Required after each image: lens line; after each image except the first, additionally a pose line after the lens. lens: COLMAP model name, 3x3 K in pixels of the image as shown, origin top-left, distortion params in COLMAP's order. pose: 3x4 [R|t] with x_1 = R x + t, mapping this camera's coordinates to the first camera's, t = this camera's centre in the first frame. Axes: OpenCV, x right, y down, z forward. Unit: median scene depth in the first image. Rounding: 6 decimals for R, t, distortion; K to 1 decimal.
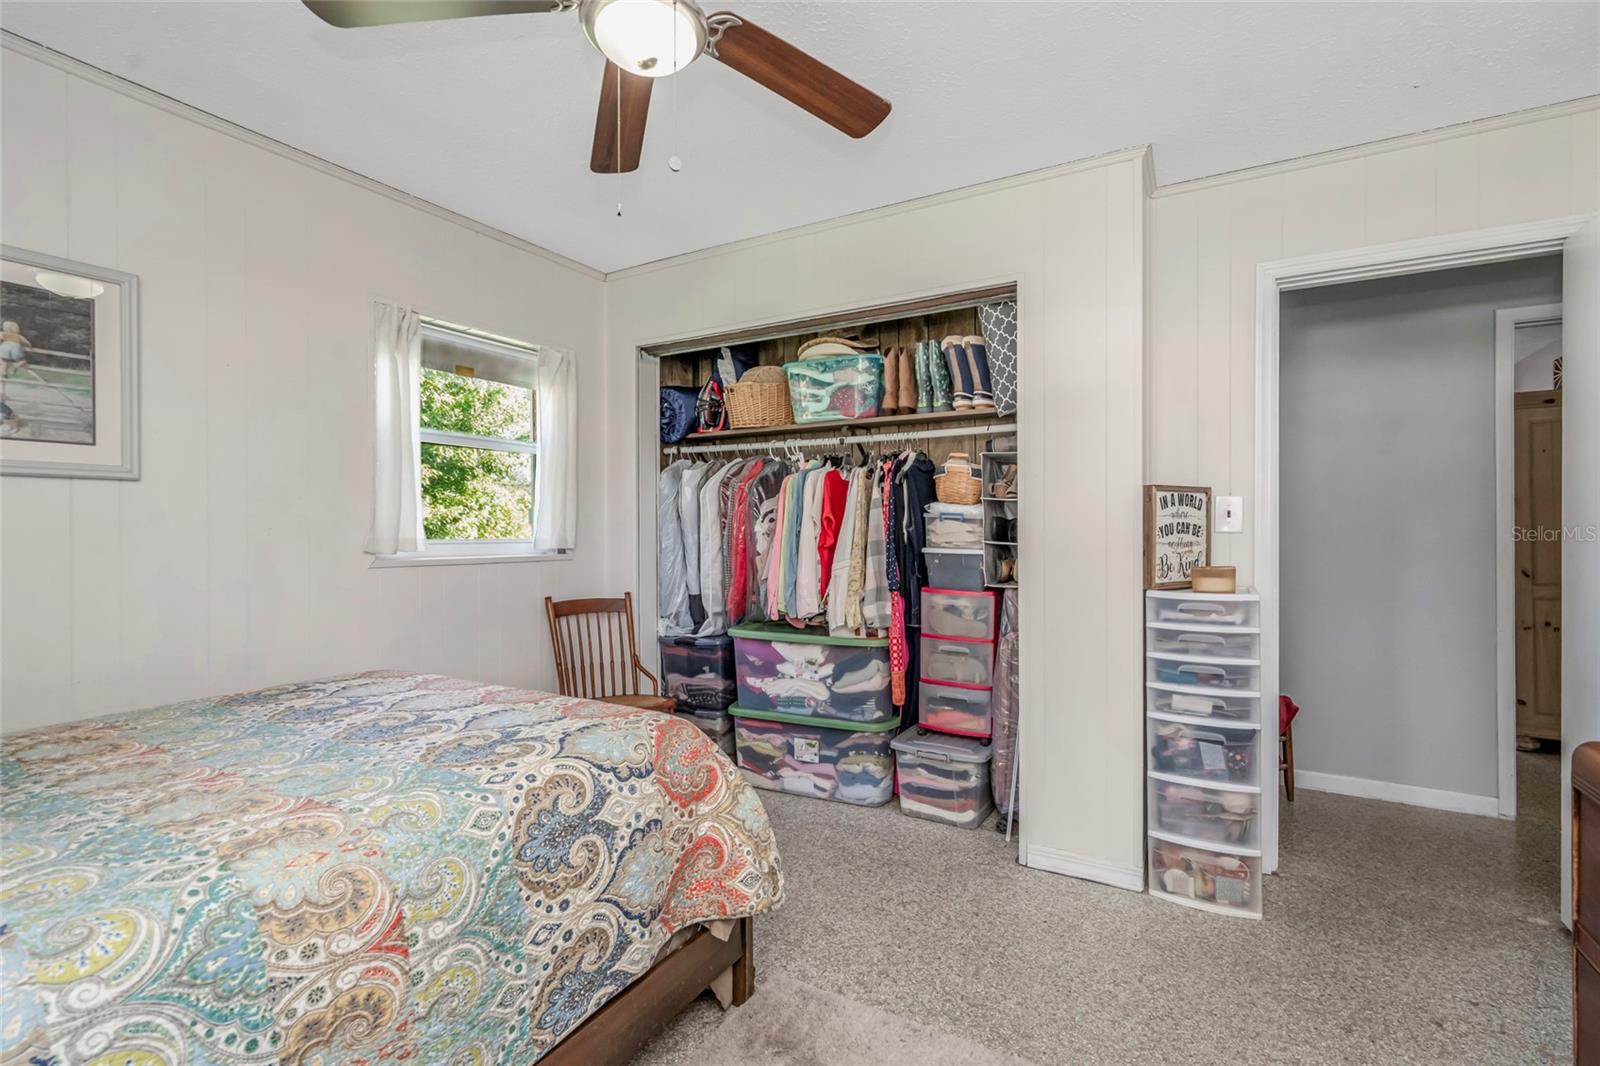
lens RADIAL K [[731.9, 0, 799.5], [0, 731.9, 528.6], [0, 0, 1]] dist [-0.002690, 0.002296]
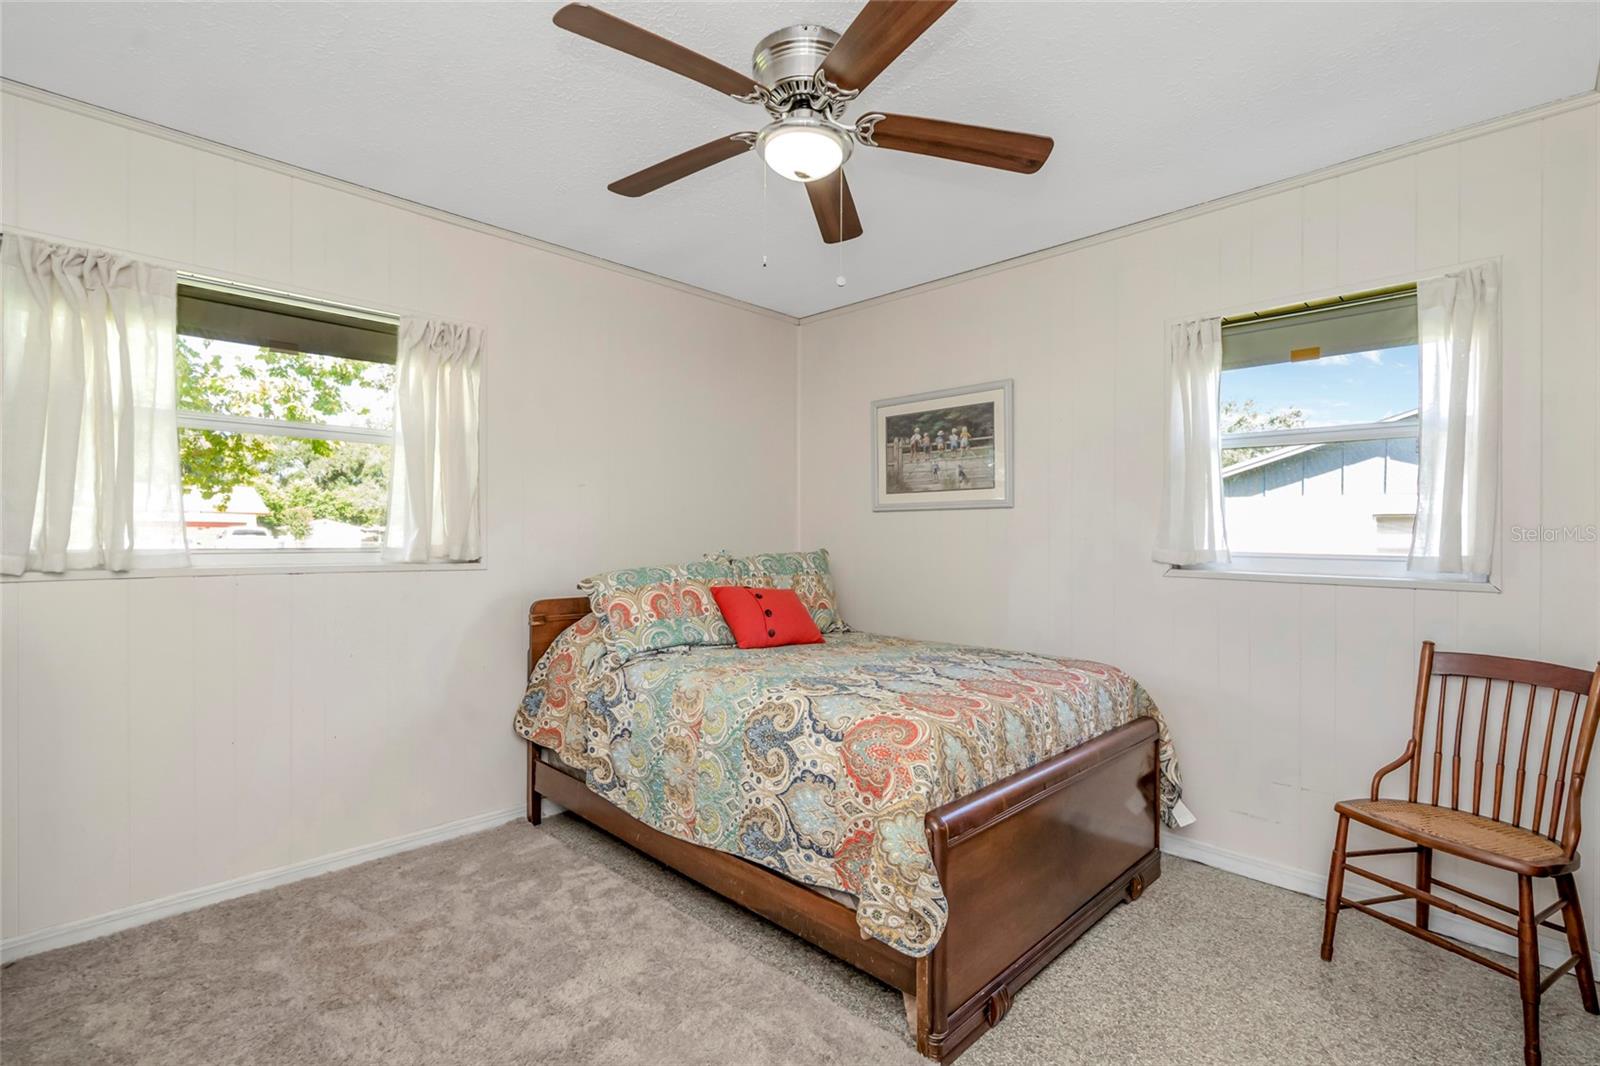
lens RADIAL K [[731.9, 0, 795.9], [0, 731.9, 533.7], [0, 0, 1]] dist [-0.002690, 0.002296]
pose [[-0.255985, -0.005499, -0.966665, 1.069341], [-0.003031, 0.999983, -0.004886, 0.000928], [0.966676, 0.001679, -0.255998, 1.360012]]
